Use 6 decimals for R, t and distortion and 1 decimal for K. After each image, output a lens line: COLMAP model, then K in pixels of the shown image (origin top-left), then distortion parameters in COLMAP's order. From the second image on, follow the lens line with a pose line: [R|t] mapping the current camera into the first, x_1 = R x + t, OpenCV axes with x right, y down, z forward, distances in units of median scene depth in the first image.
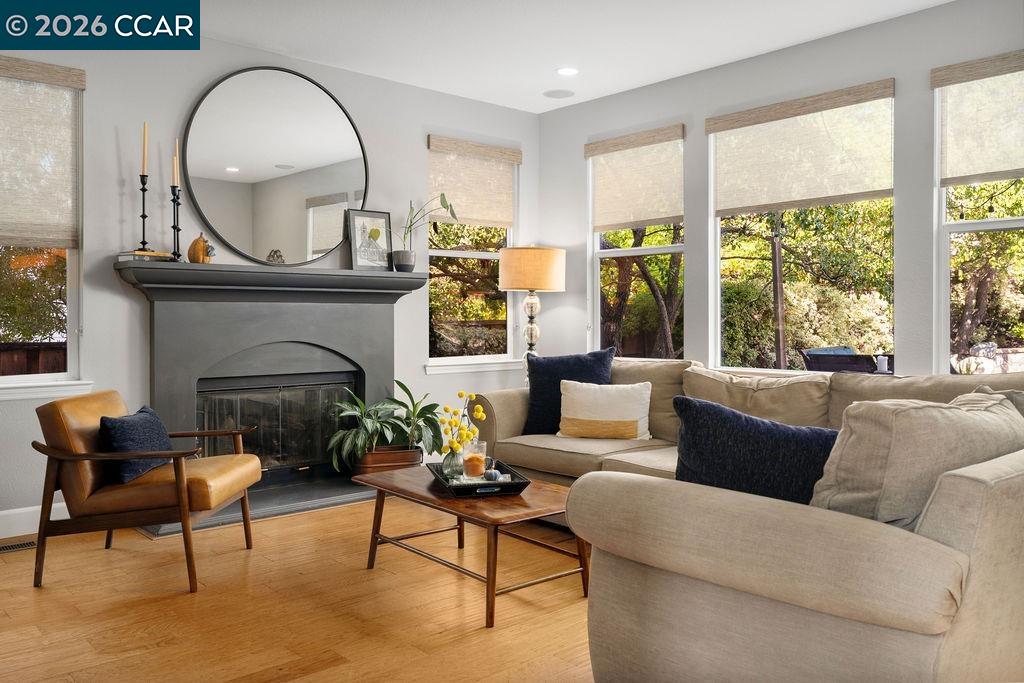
lens RADIAL K [[814.9, 0, 511.1], [0, 814.9, 320.9], [0, 0, 1]] dist [0.002123, -0.000301]
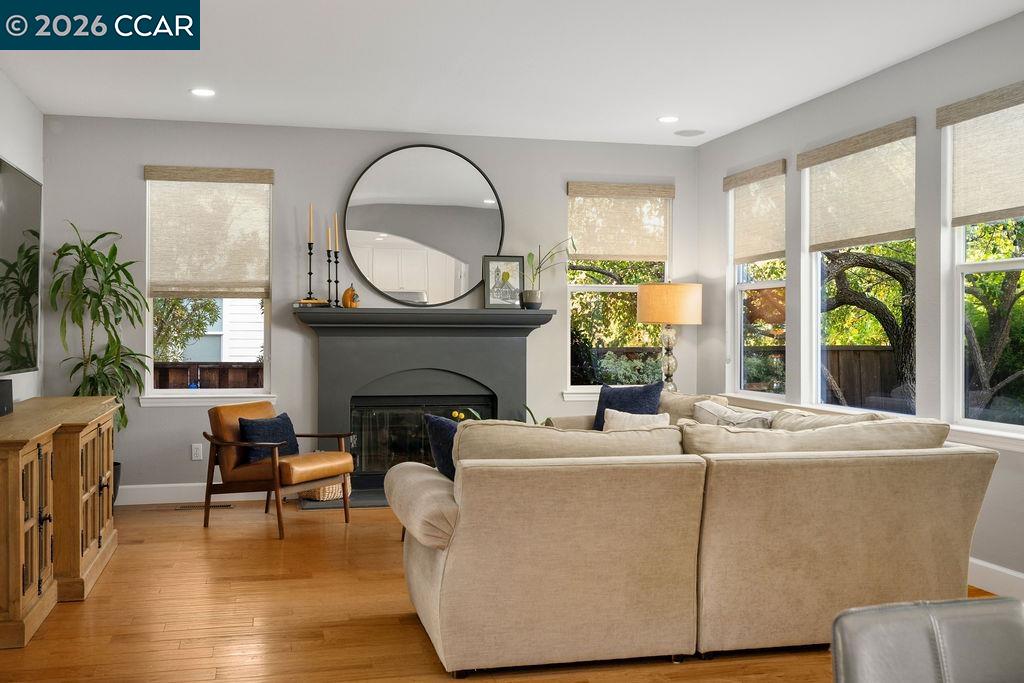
lens RADIAL K [[1008.5, 0, 513.0], [0, 1008.5, 325.8], [0, 0, 1]] dist [0.003787, 0.013773]
pose [[0.892052, 0.000006, -0.451932, 0.579370], [-0.005110, 0.999936, -0.010074, -0.026417], [0.451903, 0.011296, 0.891996, -0.318717]]
